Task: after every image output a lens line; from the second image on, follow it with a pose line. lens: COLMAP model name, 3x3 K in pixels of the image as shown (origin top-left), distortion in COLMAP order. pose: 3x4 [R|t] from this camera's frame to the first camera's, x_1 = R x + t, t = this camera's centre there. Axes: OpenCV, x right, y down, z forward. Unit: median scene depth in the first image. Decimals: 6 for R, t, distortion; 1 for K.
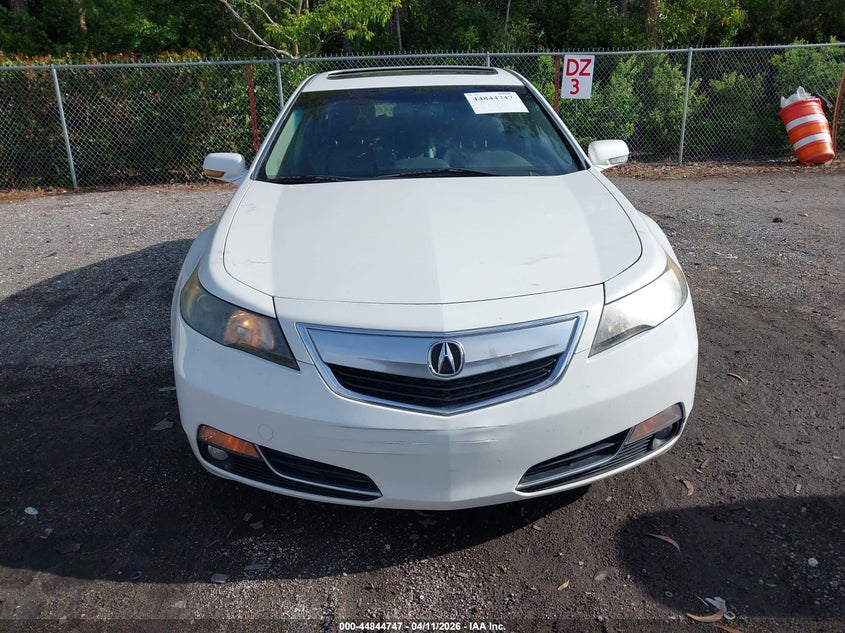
lens RADIAL K [[655.2, 0, 430.5], [0, 655.2, 310.1], [0, 0, 1]] dist [0.007194, -0.002199]
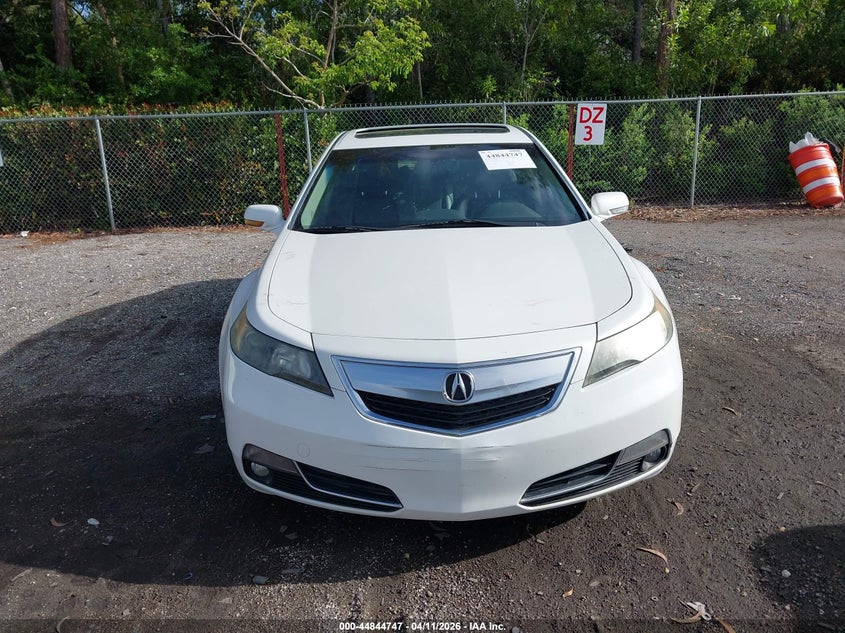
lens RADIAL K [[655.2, 0, 435.5], [0, 655.2, 290.1], [0, 0, 1]] dist [0.007194, -0.002199]
pose [[0.999767, 0.003741, -0.021277, 0.004435], [-0.005602, 0.996096, -0.088095, 0.003080], [0.020864, 0.088194, 0.995885, -0.120026]]
